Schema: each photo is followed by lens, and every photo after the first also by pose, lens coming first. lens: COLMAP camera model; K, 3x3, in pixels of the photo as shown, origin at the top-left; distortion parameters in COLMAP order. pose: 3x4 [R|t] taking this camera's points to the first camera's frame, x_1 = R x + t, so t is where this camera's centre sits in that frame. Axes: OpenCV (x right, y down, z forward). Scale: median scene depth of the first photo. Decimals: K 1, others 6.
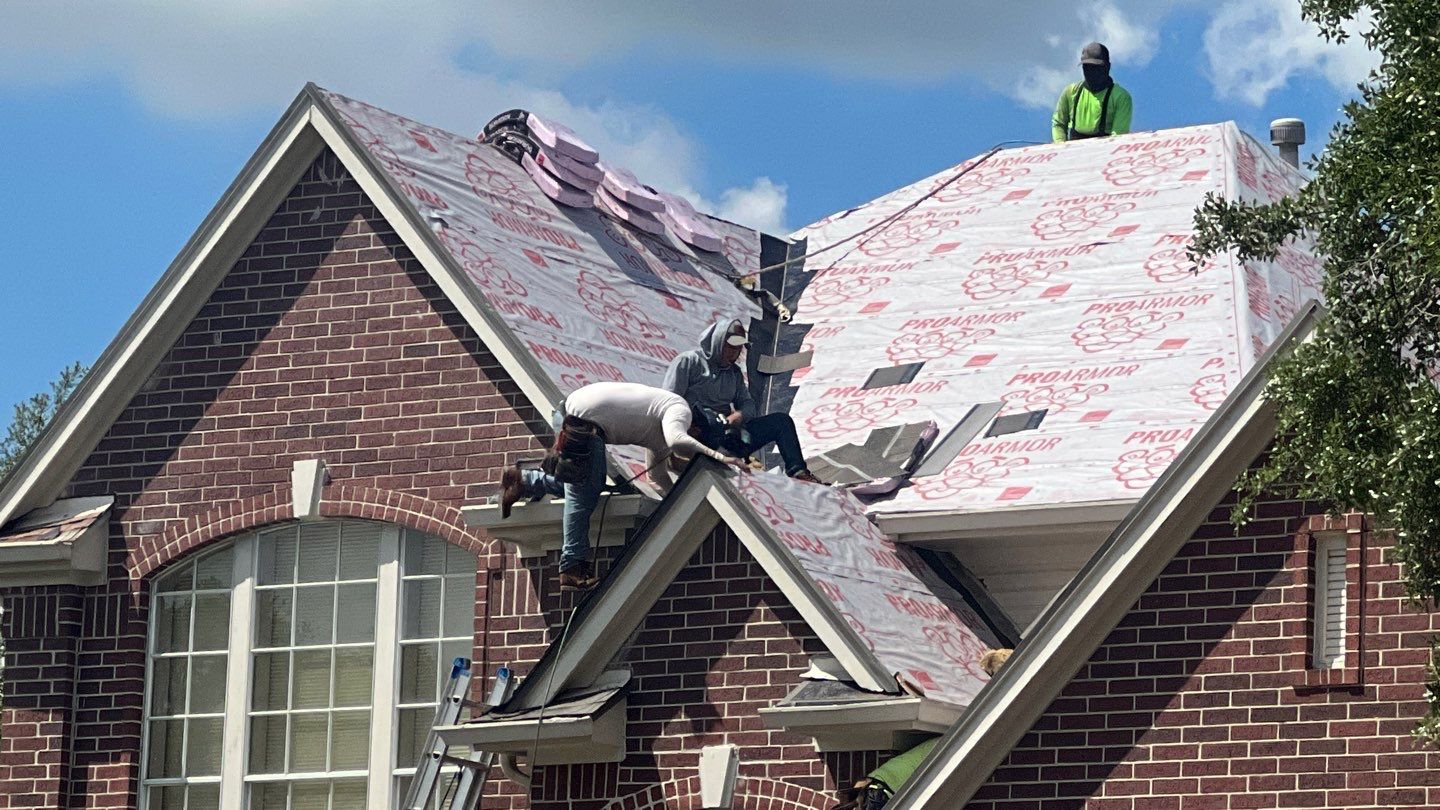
lens RADIAL K [[5946.6, 0, 654.1], [0, 5946.6, 400.8], [0, 0, 1]] dist [-0.358272, 11.549567]
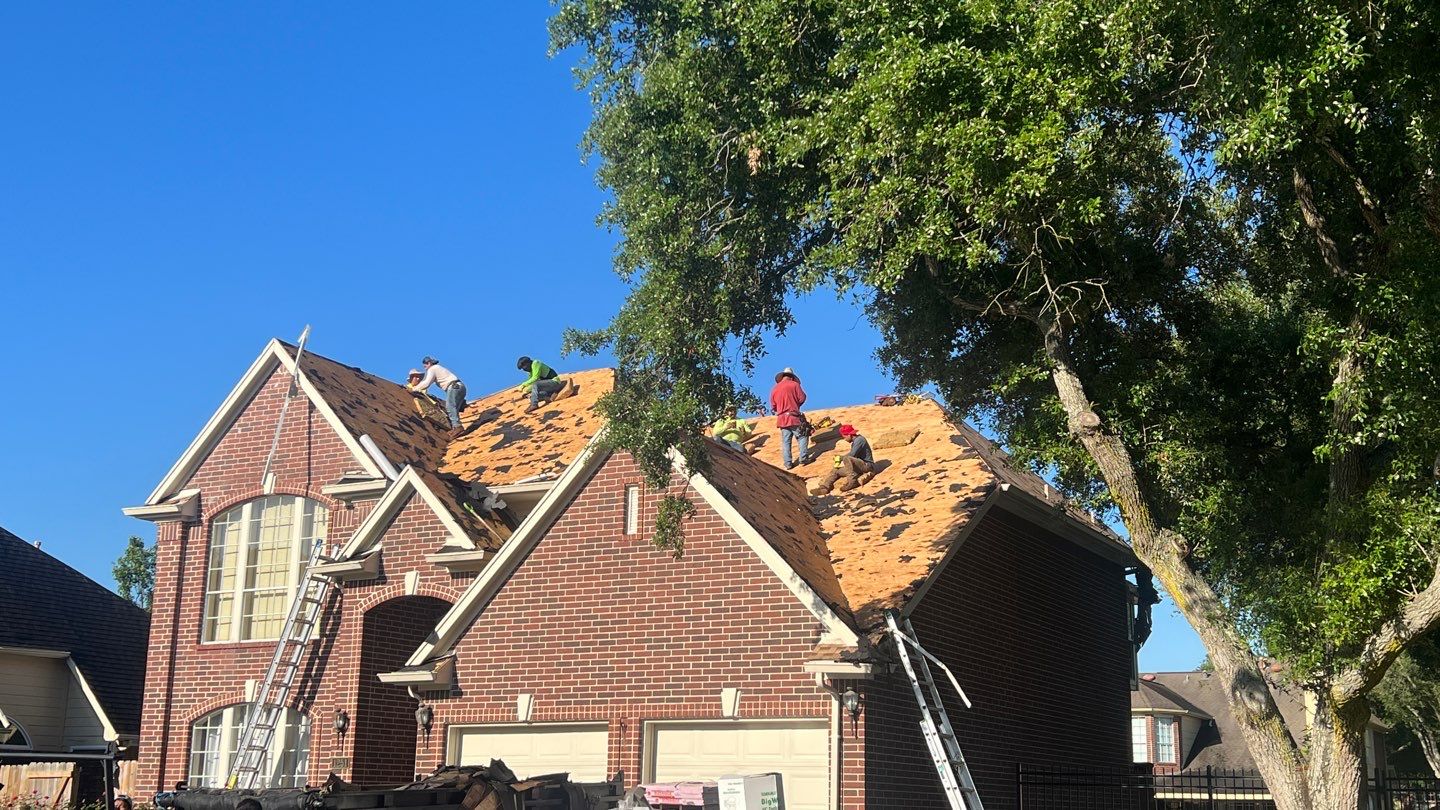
lens RADIAL K [[1615.7, 0, 719.6], [0, 1615.7, 408.6], [0, 0, 1]] dist [0.202366, -0.644172]
pose [[0.990990, 0.008673, 0.133656, 0.049746], [0.001002, 0.997393, -0.072150, 0.037457], [-0.133933, 0.071634, 0.988398, 0.239957]]
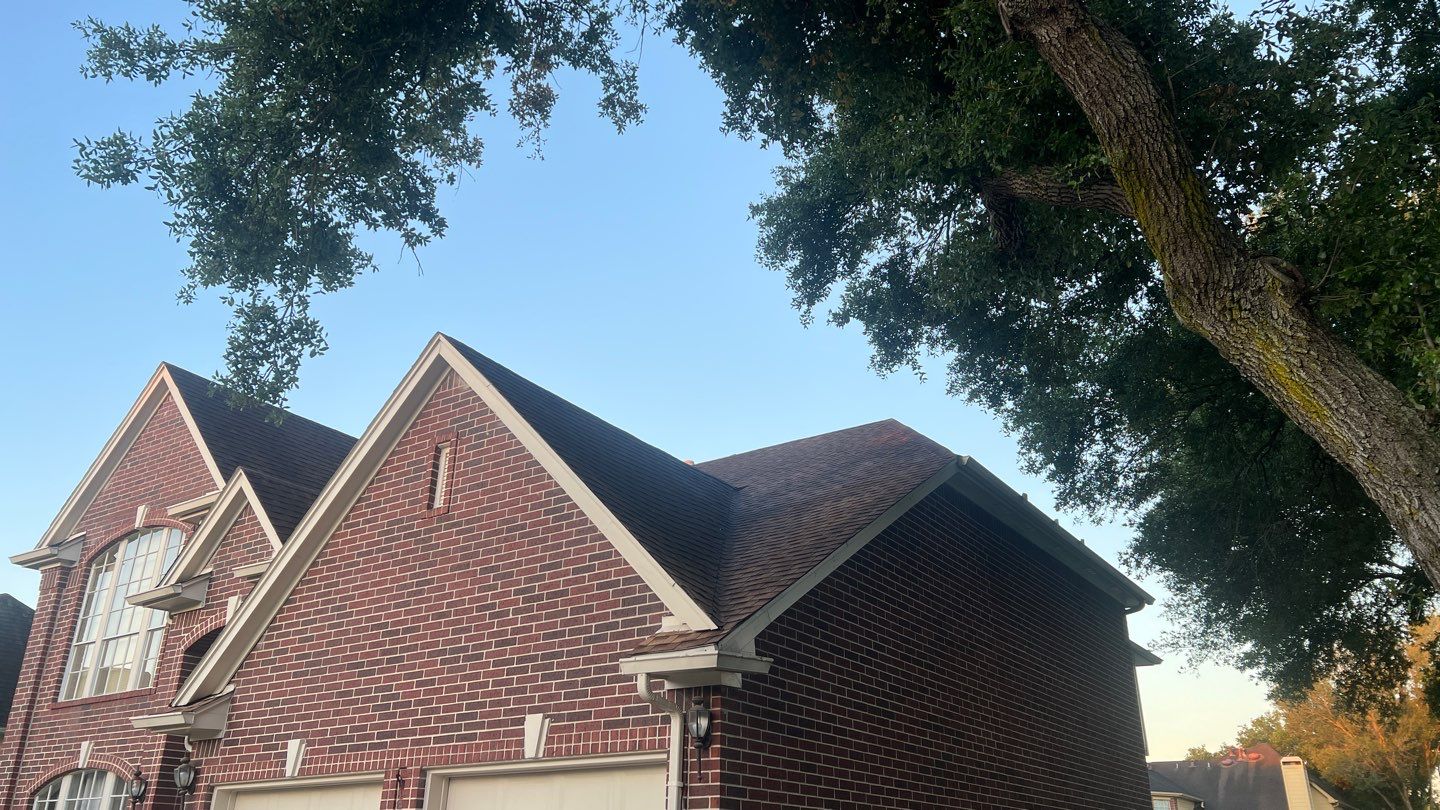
lens RADIAL K [[1077.5, 0, 723.3], [0, 1077.5, 407.1], [0, 0, 1]] dist [0.058720, -0.075812]
pose [[0.998763, -0.012350, 0.048166, 0.172921], [0.023686, 0.969871, -0.242464, 0.091918], [-0.043720, 0.243305, 0.968964, 0.580027]]
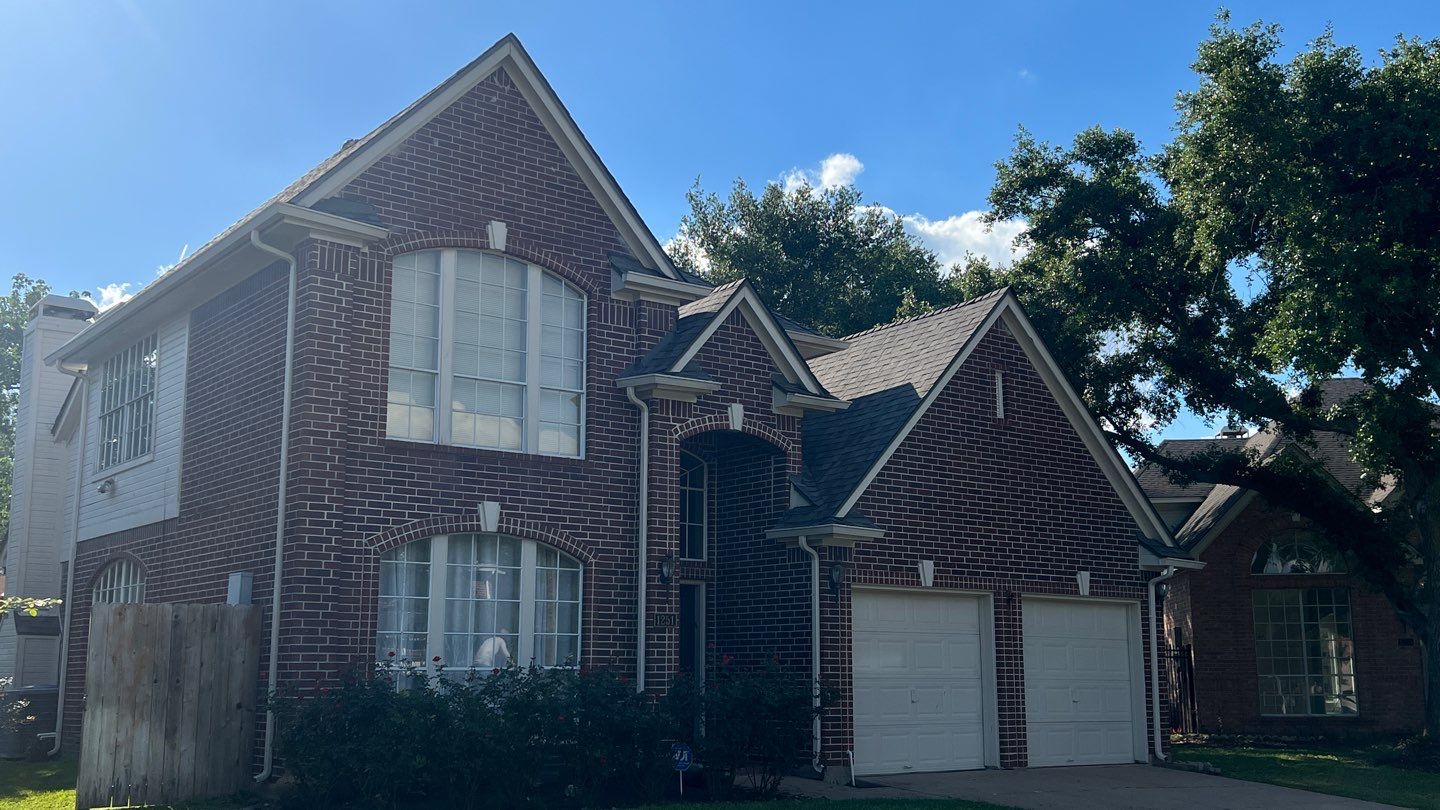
lens RADIAL K [[1479.7, 0, 717.7], [0, 1479.7, 409.9], [0, 0, 1]] dist [0.217632, -0.642778]
pose [[0.274265, 0.132850, 0.952434, -0.540675], [-0.148989, 0.984323, -0.094395, 0.115836], [-0.950043, -0.116013, 0.289758, 0.834810]]
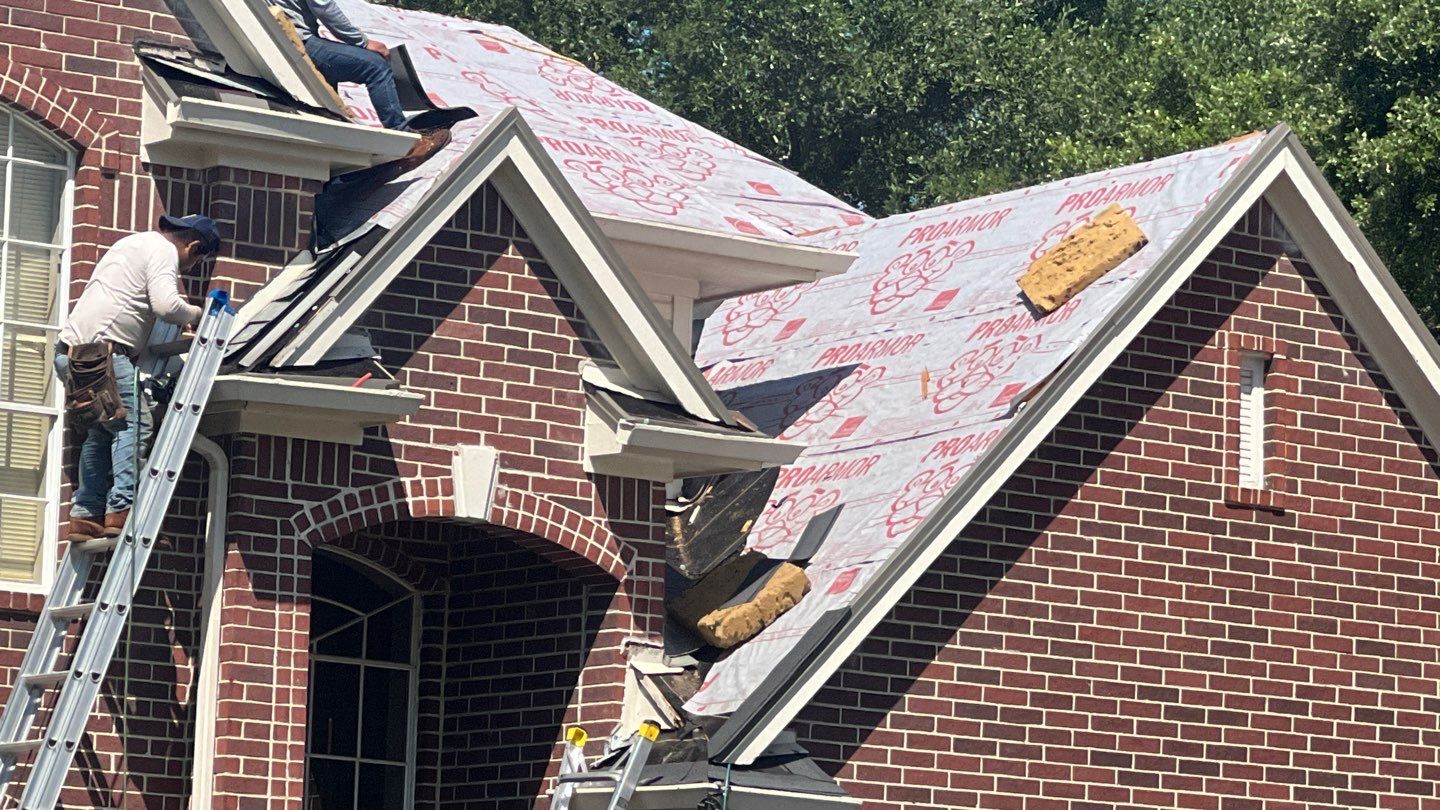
lens RADIAL K [[5946.6, 0, 654.1], [0, 5946.6, 400.8], [0, 0, 1]] dist [-0.358272, 11.549567]
pose [[0.318095, 0.103613, 0.942380, -0.786761], [-0.179428, 0.982625, -0.047473, 0.087417], [-0.930925, -0.153989, 0.331159, 0.689968]]
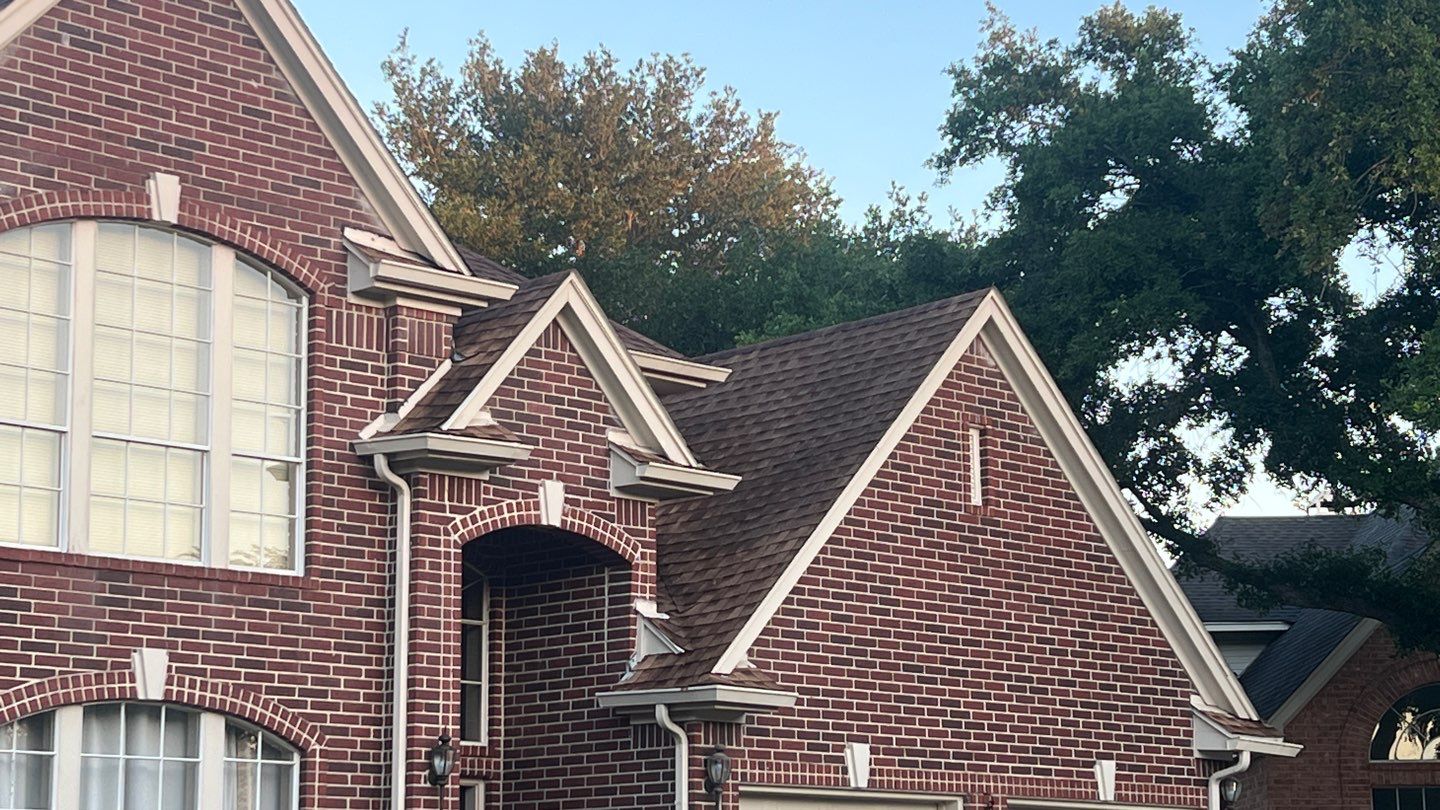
lens RADIAL K [[2950.8, 0, 714.8], [0, 2950.8, 406.5], [0, 0, 1]] dist [0.271985, -1.243544]
pose [[0.148137, 0.141421, 0.978803, -0.656518], [-0.150534, 0.981415, -0.119016, 0.116769], [-0.977443, -0.129713, 0.166672, 0.846687]]
